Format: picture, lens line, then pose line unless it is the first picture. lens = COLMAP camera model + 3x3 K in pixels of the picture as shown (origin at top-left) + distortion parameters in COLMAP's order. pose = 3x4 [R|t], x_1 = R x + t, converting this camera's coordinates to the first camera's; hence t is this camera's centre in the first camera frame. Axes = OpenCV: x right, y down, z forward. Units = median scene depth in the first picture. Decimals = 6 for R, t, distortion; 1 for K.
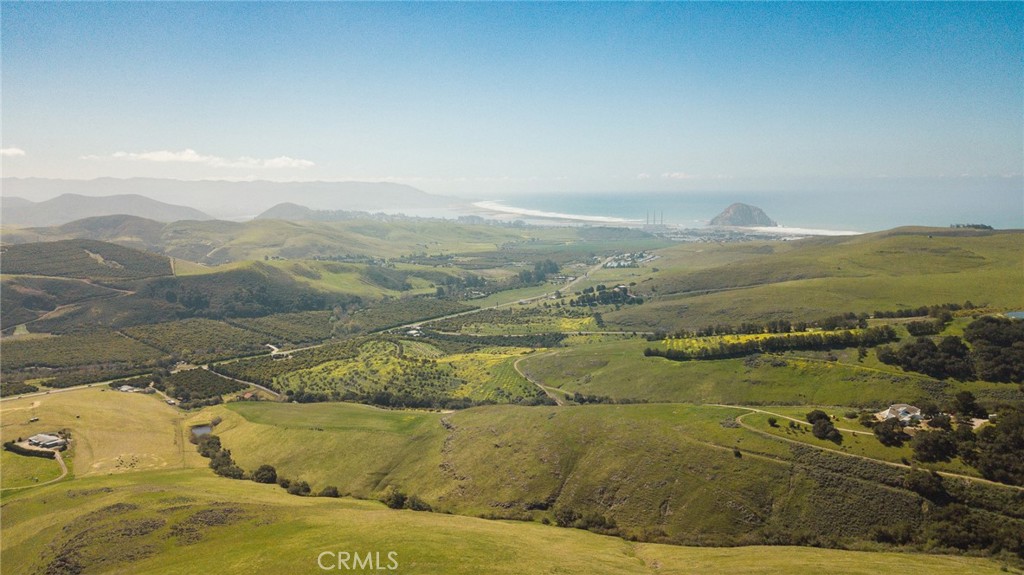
lens RADIAL K [[781.0, 0, 488.1], [0, 781.0, 281.3], [0, 0, 1]] dist [0.025681, -0.023839]
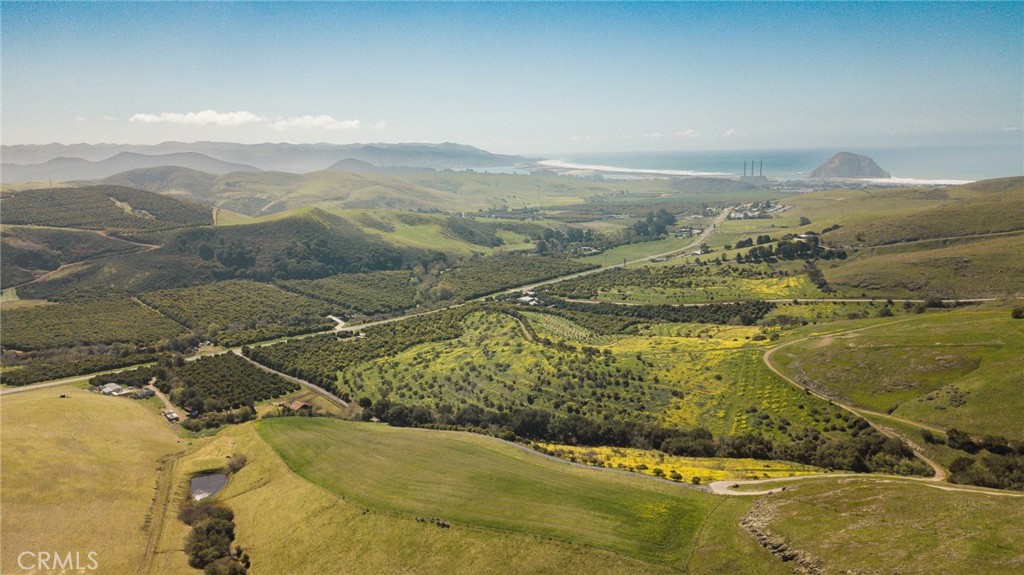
lens RADIAL K [[781.0, 0, 489.5], [0, 781.0, 284.3], [0, 0, 1]] dist [0.025681, -0.023839]
pose [[0.997145, -0.001360, -0.075493, -0.088683], [0.005160, 0.998727, 0.050169, 0.018078], [0.075329, -0.050415, 0.995883, 0.326383]]
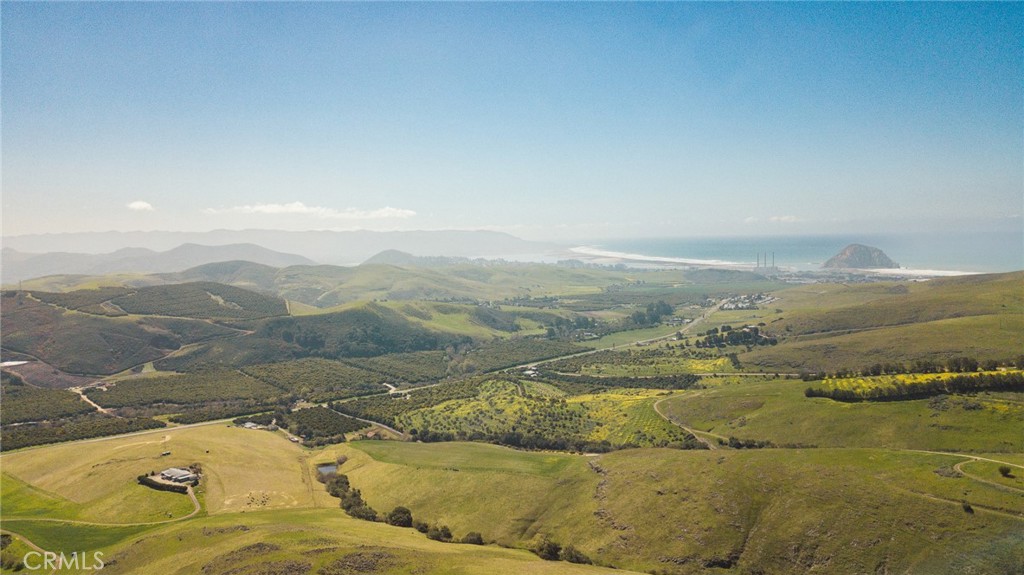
lens RADIAL K [[781.0, 0, 487.4], [0, 781.0, 275.4], [0, 0, 1]] dist [0.025681, -0.023839]
pose [[0.992509, -0.007592, -0.121935, -0.035333], [-0.000700, 0.997698, -0.067816, 0.012383], [0.122169, 0.067394, 0.990219, 0.039007]]
